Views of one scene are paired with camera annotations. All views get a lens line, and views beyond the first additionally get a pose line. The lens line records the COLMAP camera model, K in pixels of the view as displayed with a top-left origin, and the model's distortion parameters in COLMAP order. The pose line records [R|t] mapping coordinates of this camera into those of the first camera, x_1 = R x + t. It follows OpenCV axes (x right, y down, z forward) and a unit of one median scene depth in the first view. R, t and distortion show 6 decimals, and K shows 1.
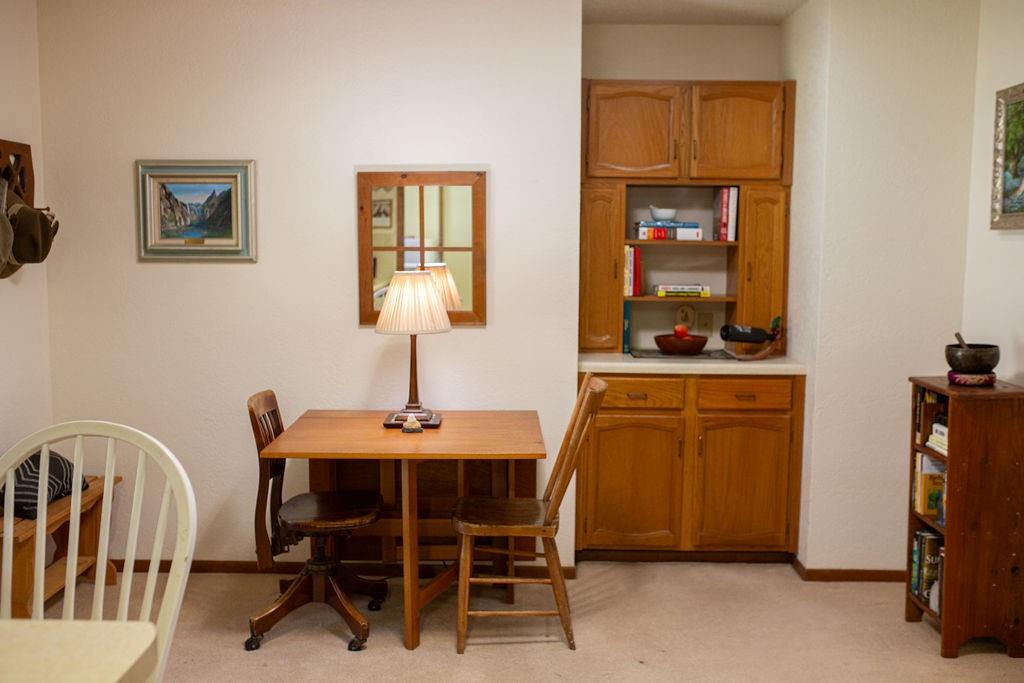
lens RADIAL K [[967.8, 0, 512.0], [0, 967.8, 341.5], [0, 0, 1]] dist [-0.078804, 0.129210]
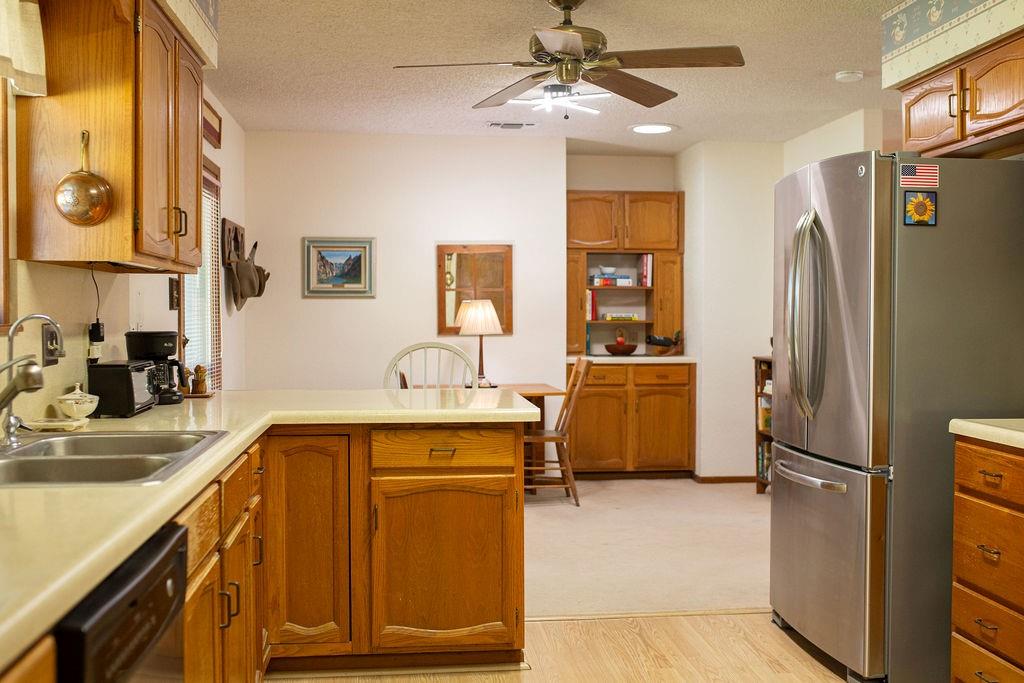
lens RADIAL K [[967.8, 0, 512.0], [0, 967.8, 341.5], [0, 0, 1]] dist [-0.078804, 0.129210]
pose [[0.992409, -0.010892, 0.122495, -0.221579], [0.020146, 0.997013, -0.074566, 0.114599], [-0.121317, 0.076468, 0.989664, -0.637573]]
